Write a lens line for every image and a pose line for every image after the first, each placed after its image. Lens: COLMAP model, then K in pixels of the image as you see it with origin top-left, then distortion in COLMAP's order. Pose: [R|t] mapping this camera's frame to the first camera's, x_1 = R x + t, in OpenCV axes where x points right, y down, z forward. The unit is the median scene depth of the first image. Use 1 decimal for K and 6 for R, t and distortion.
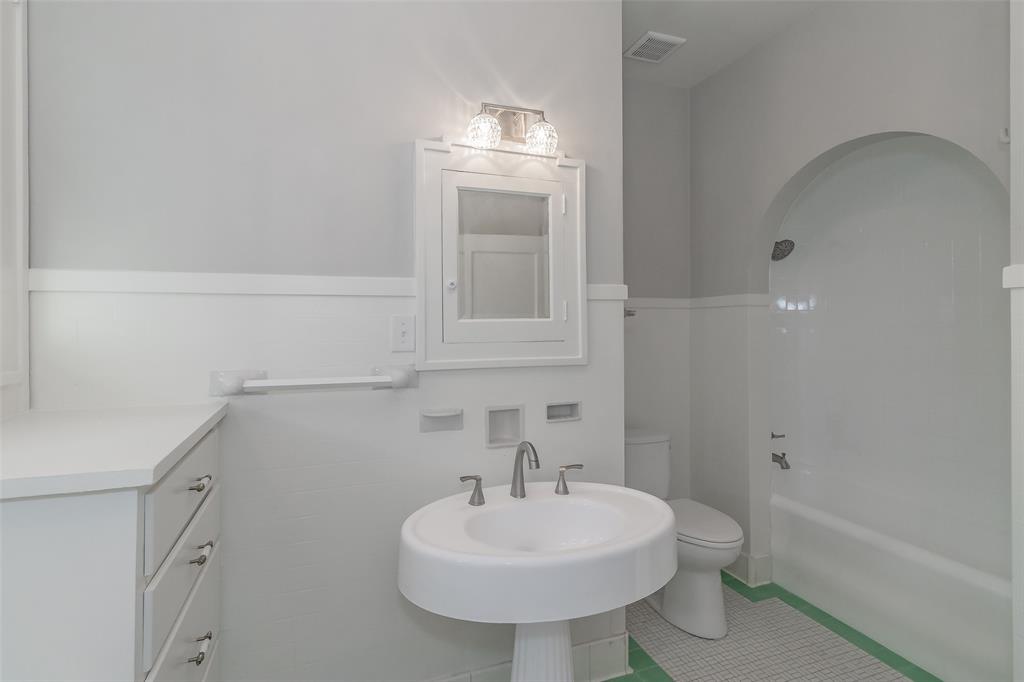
lens RADIAL K [[478.4, 0, 511.5], [0, 478.4, 344.1], [0, 0, 1]] dist [0.010939, -0.000100]
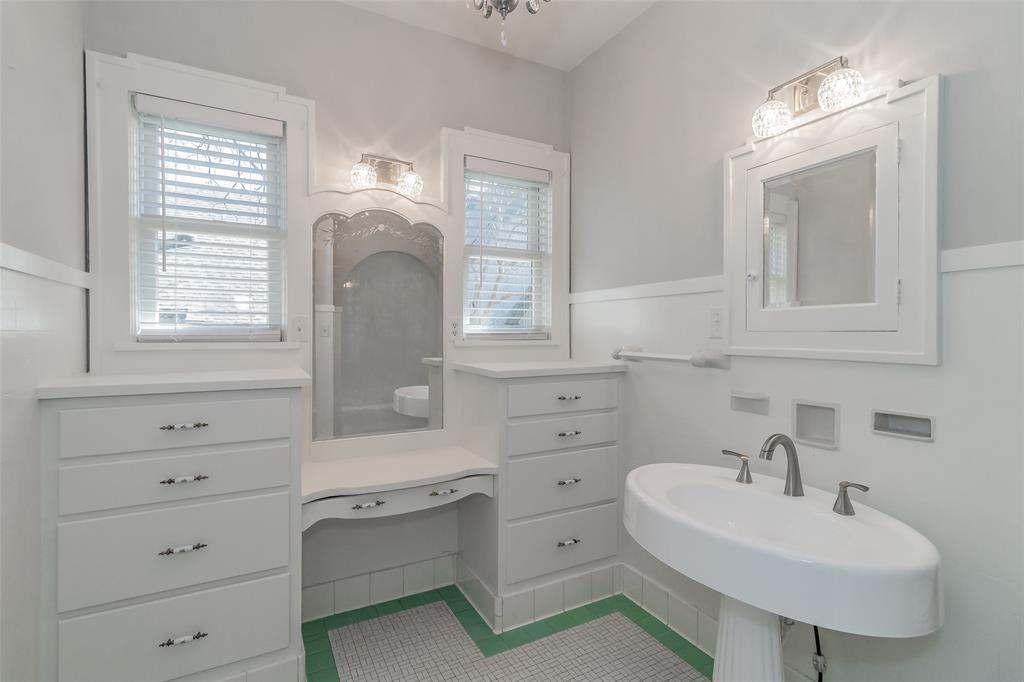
lens RADIAL K [[478.4, 0, 507.5], [0, 478.4, 334.4], [0, 0, 1]] dist [0.010939, -0.000100]
pose [[0.145815, 0.027875, -0.988919, 0.824551], [-0.002097, 0.999609, 0.027867, -0.023661], [0.989310, -0.001989, 0.145817, 0.296897]]
